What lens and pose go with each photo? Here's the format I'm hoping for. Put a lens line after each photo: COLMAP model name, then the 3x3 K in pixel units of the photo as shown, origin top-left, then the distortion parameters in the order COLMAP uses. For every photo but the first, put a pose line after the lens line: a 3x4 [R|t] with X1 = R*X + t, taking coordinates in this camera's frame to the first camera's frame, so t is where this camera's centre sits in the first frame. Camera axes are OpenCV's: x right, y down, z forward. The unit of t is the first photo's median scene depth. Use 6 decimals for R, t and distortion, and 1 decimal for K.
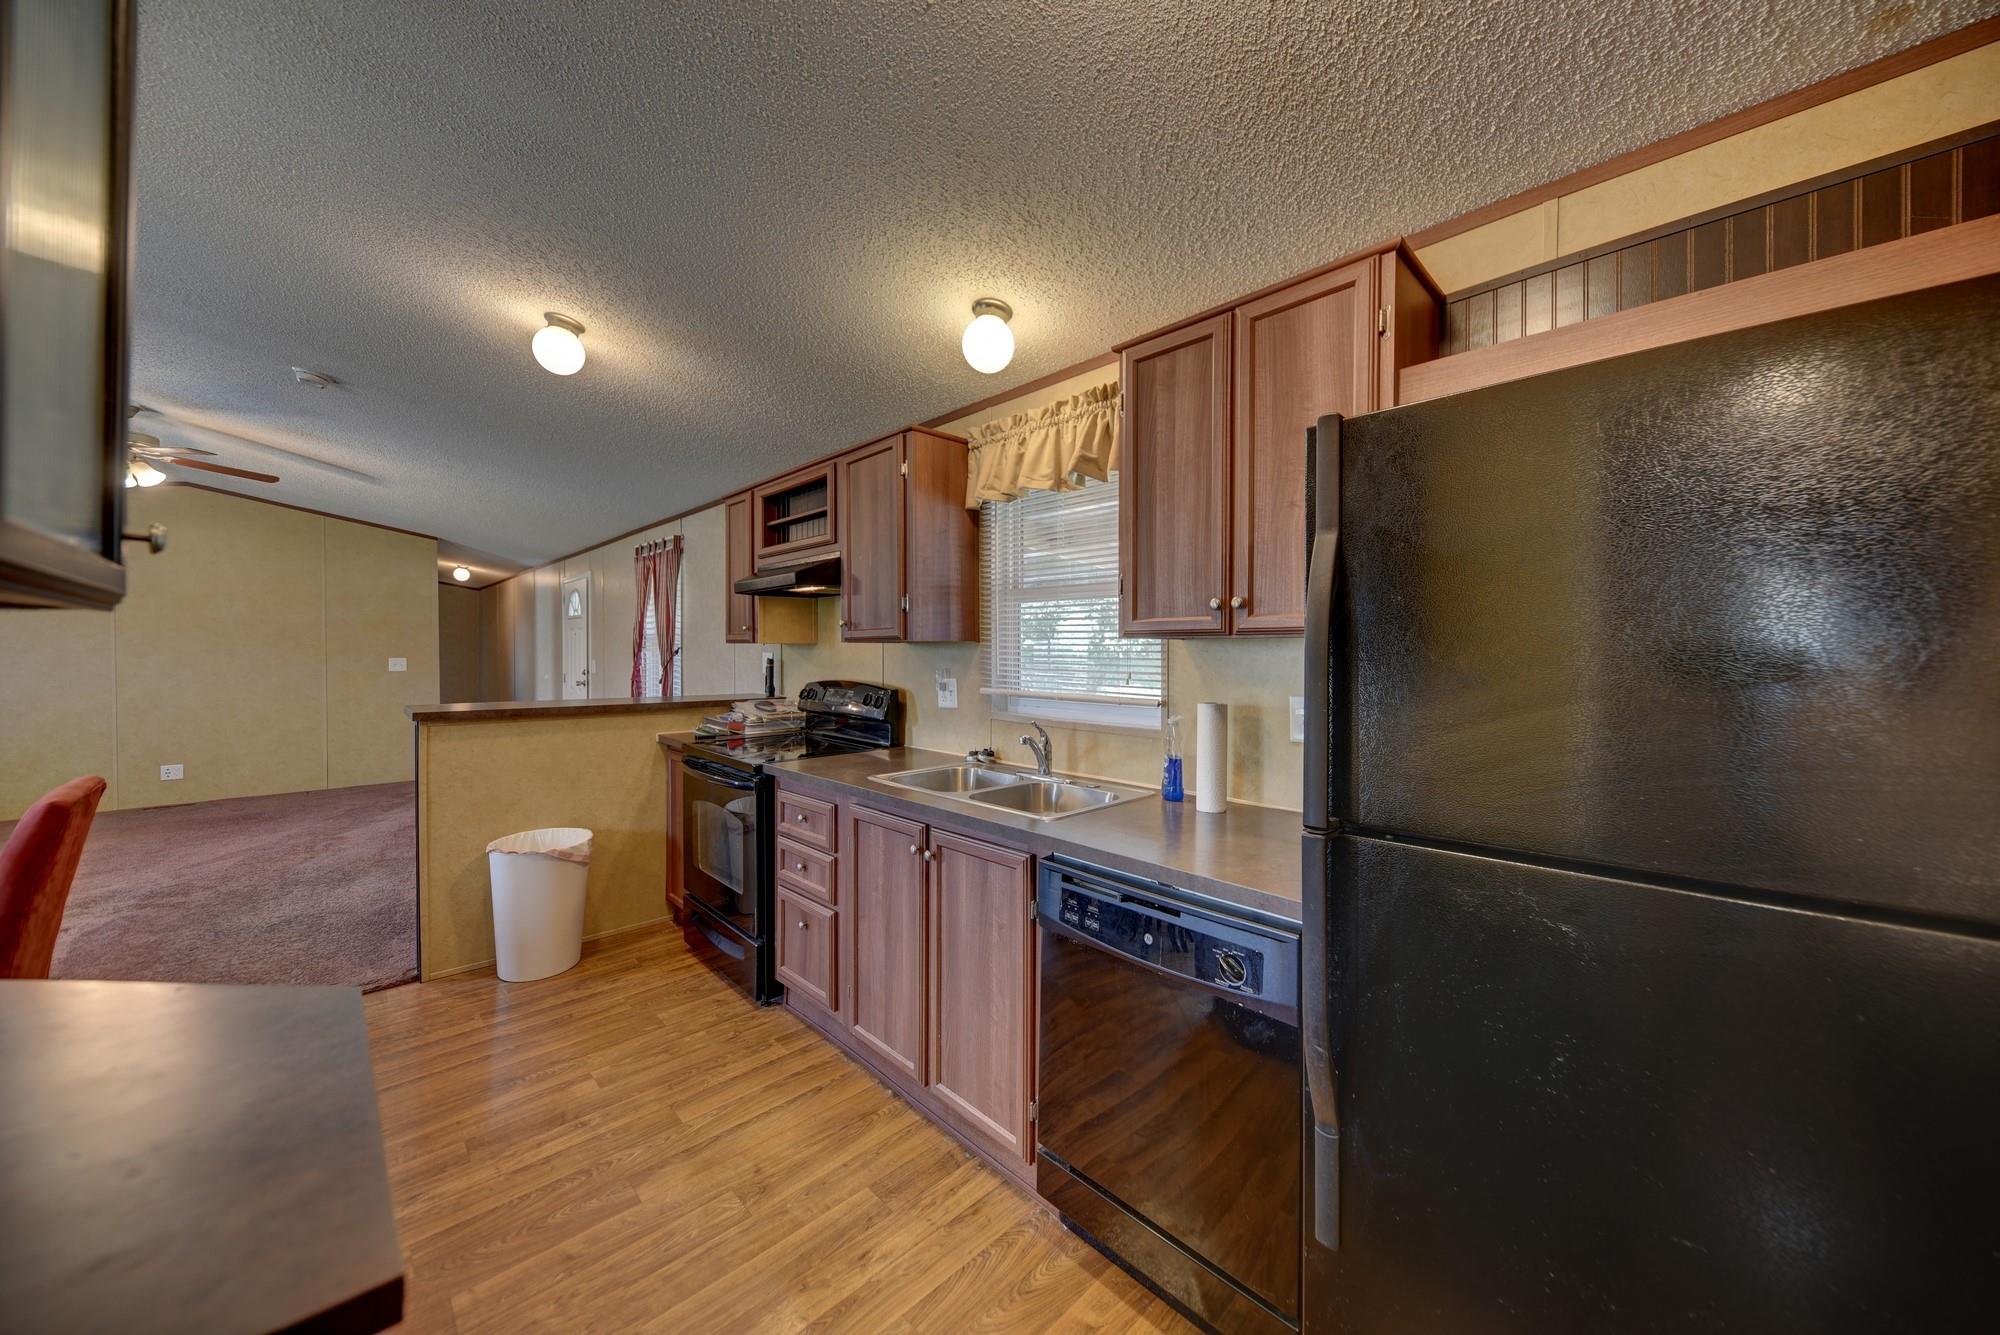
lens RADIAL K [[698.4, 0, 1006.6], [0, 698.4, 650.1], [0, 0, 1]] dist [-0.008752, -0.000492]
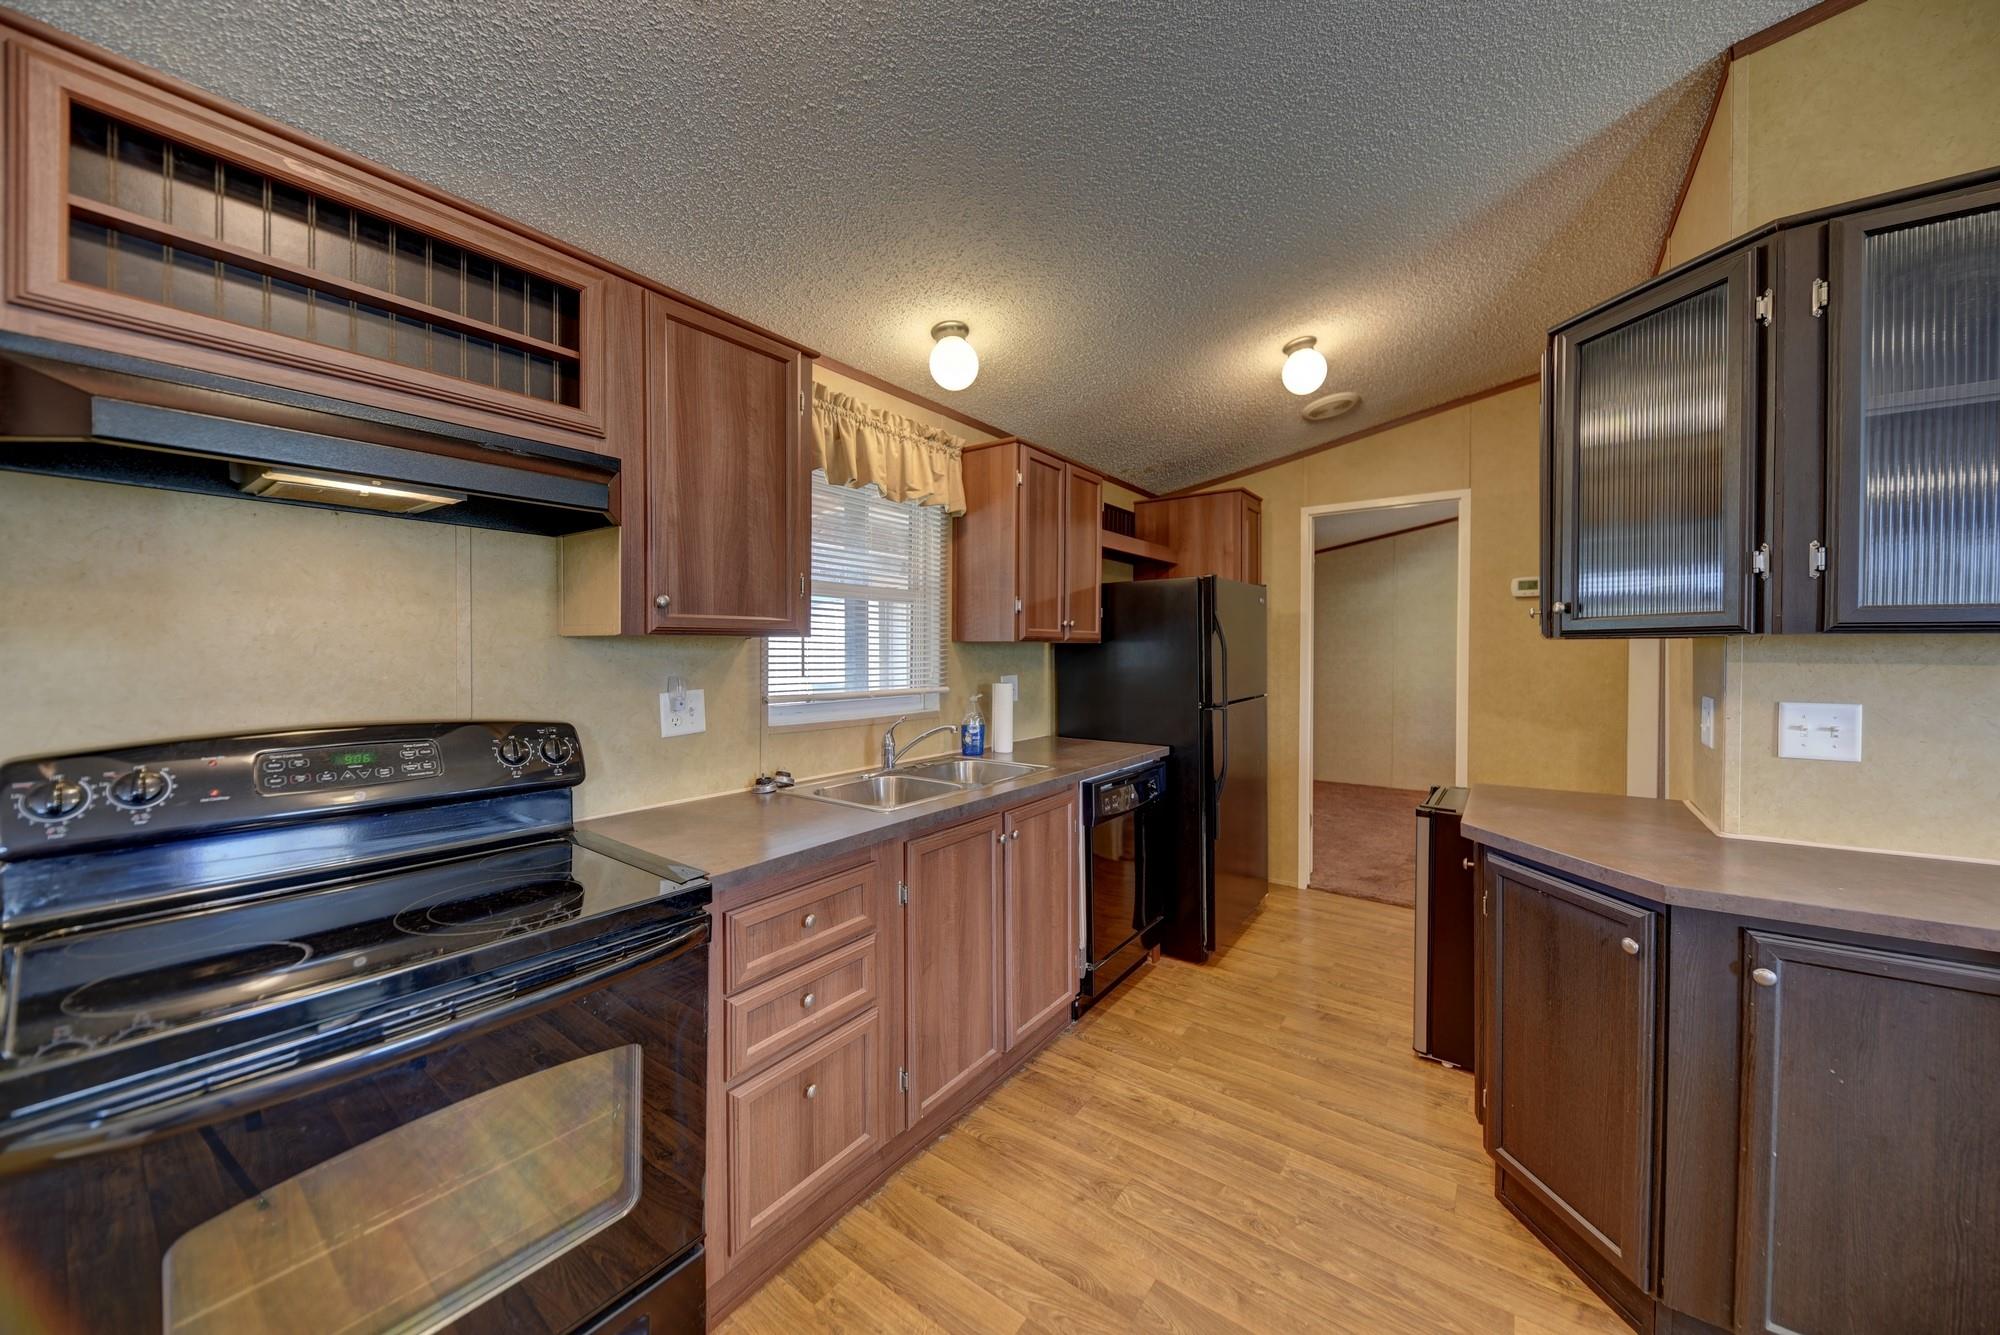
lens RADIAL K [[698.4, 0, 1029.3], [0, 698.4, 660.5], [0, 0, 1]] dist [-0.008752, -0.000492]
pose [[-0.184052, -0.031387, 0.982415, -1.360680], [-0.024331, 0.999329, 0.027369, -0.026584], [-0.982615, -0.018866, -0.184692, 1.349350]]
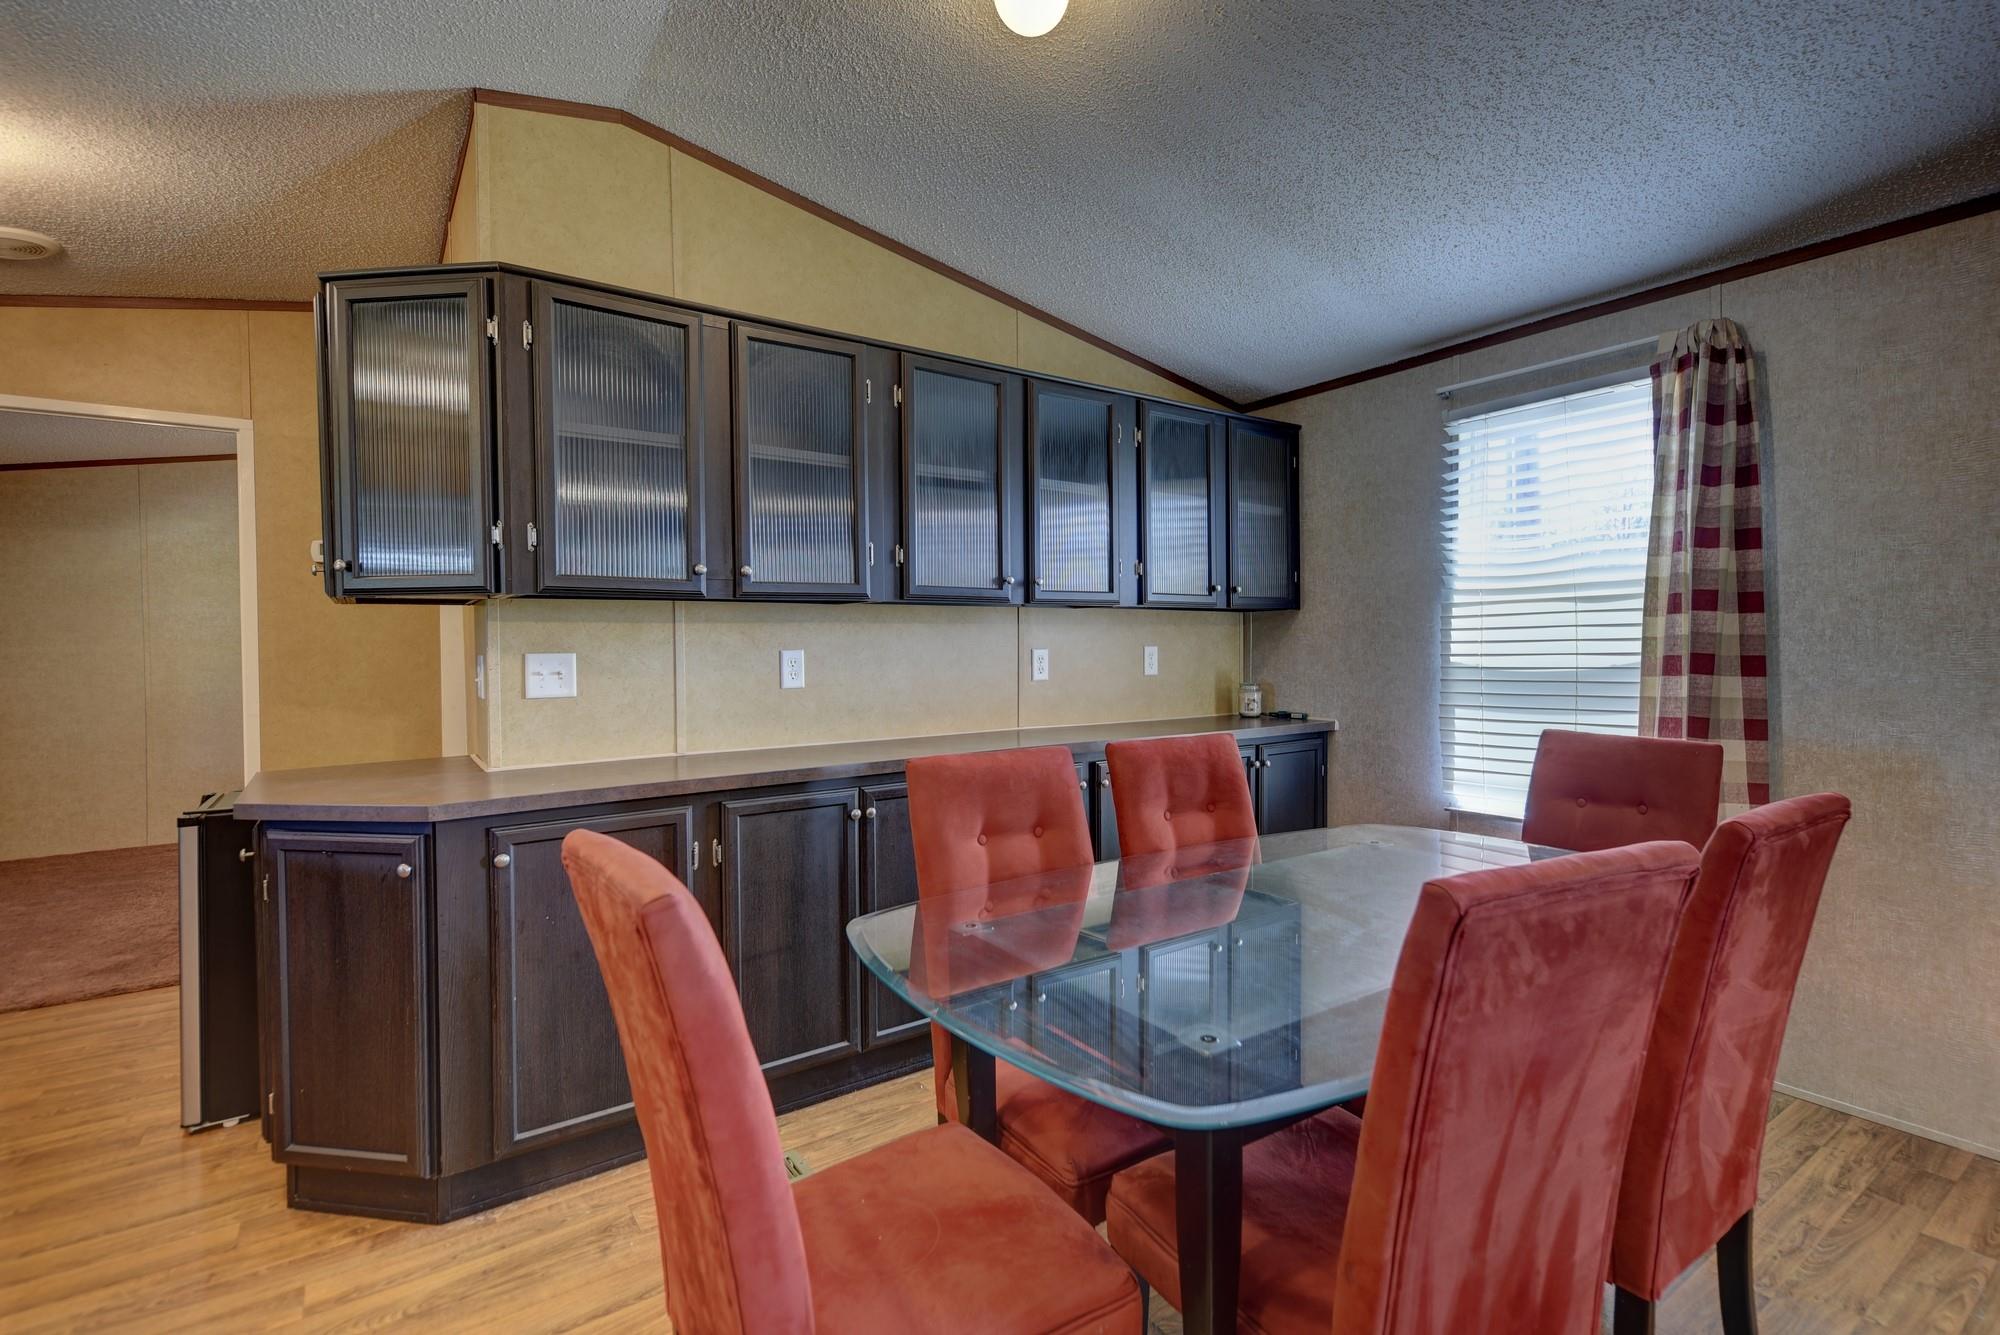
lens RADIAL K [[925.4, 0, 1010.0], [0, 925.4, 659.1], [0, 0, 1]] dist [0.021242, -0.004046]
pose [[-0.986724, -0.009175, 0.162147, -1.556125], [-0.009866, 0.999945, -0.003457, 0.012738], [-0.162106, -0.005010, -0.986761, 1.487051]]
